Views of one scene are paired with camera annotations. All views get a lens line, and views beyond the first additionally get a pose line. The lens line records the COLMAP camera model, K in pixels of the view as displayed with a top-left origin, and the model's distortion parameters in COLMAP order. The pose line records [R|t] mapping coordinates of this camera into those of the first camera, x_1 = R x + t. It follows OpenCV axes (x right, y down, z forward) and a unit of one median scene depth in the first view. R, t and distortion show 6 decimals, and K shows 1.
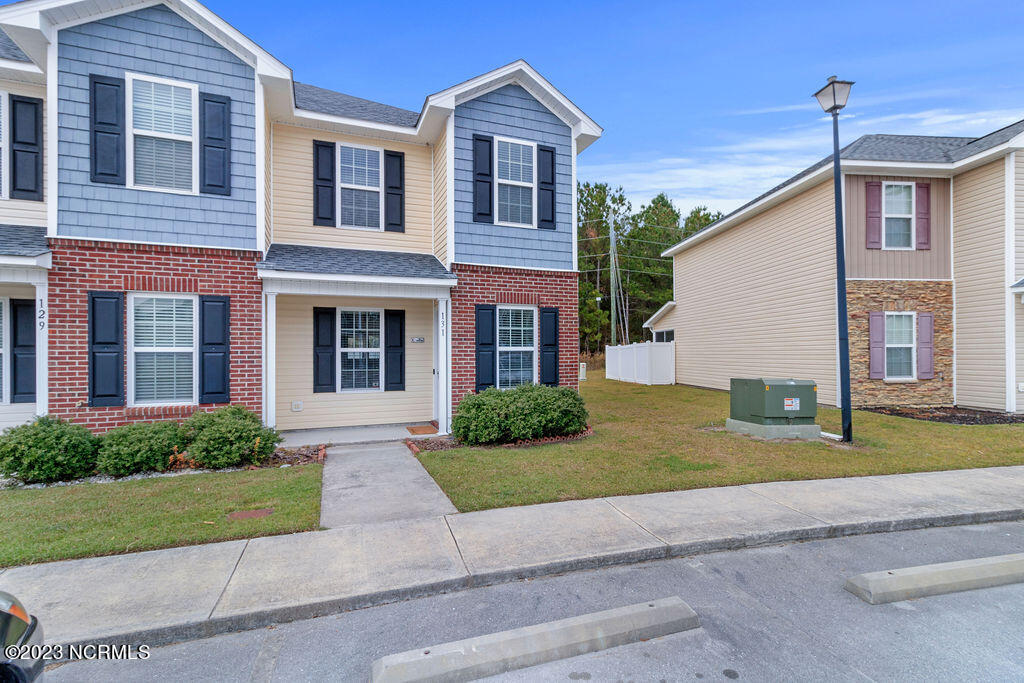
lens RADIAL K [[479.4, 0, 489.9], [0, 479.4, 354.8], [0, 0, 1]] dist [0.001736, 0.000504]
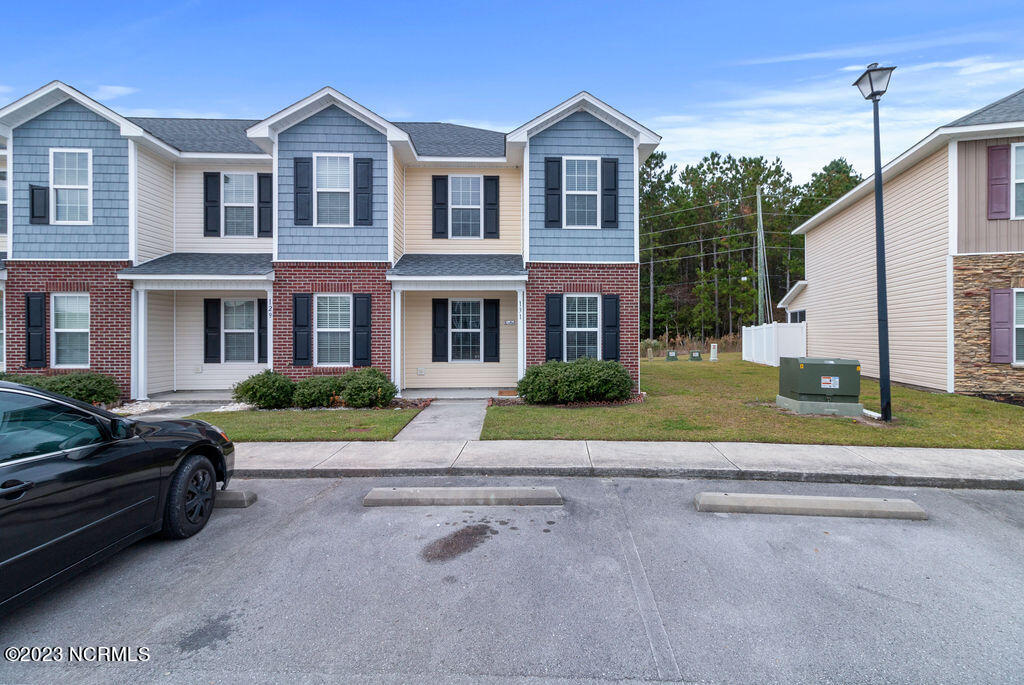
lens RADIAL K [[479.4, 0, 514.6], [0, 479.4, 338.7], [0, 0, 1]] dist [0.001736, 0.000504]
pose [[0.942717, 0.006503, -0.333530, 0.338442], [-0.004402, 0.999965, 0.007056, 0.003110], [0.333564, -0.005184, 0.942713, -0.225167]]
